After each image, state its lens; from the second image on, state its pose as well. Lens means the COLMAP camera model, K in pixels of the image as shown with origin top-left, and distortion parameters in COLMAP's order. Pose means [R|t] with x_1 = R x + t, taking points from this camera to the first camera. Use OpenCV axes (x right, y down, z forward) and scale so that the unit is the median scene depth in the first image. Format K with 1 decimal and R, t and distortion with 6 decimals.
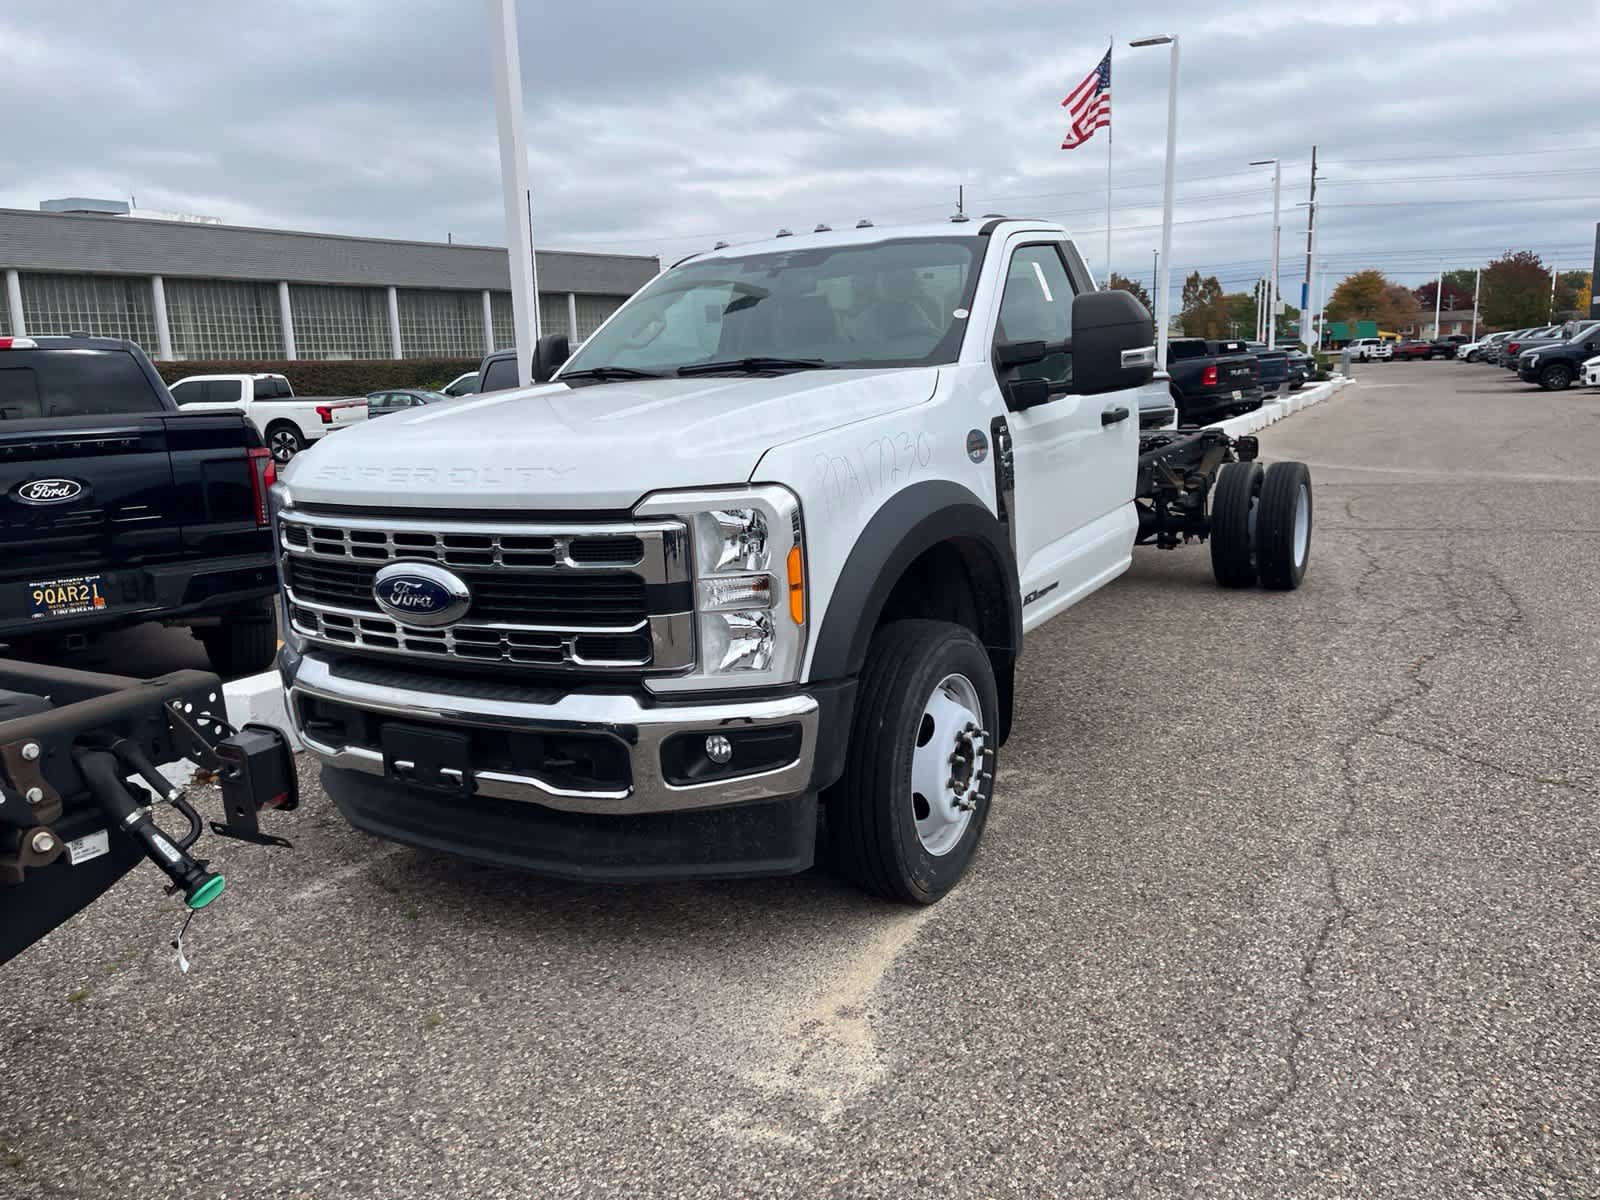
lens RADIAL K [[1213.2, 0, 784.9], [0, 1213.2, 605.7], [0, 0, 1]] dist [0.068538, -0.095566]
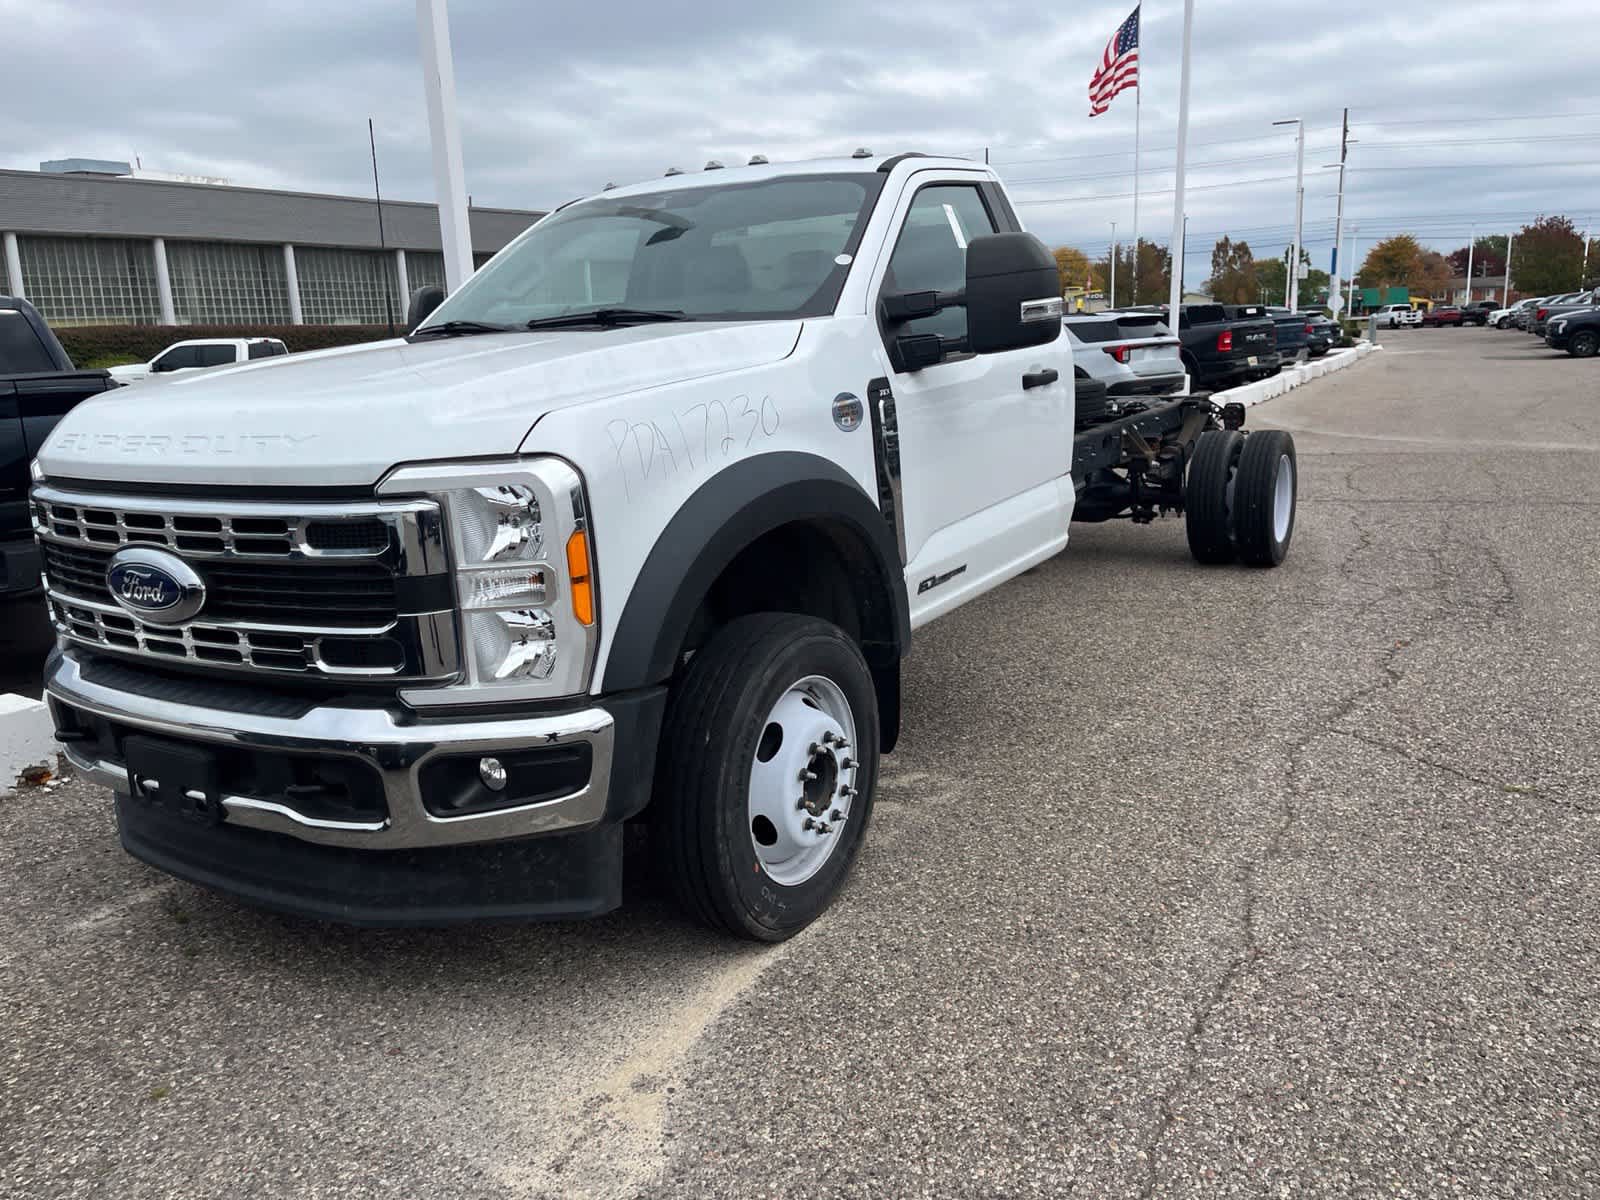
lens RADIAL K [[1213.2, 0, 808.8], [0, 1213.2, 609.2], [0, 0, 1]] dist [0.068538, -0.095566]
pose [[0.999994, 0.001196, -0.003102, 0.139579], [-0.001106, 0.999585, 0.028799, -0.016016], [0.003135, -0.028795, 0.999580, 0.139291]]
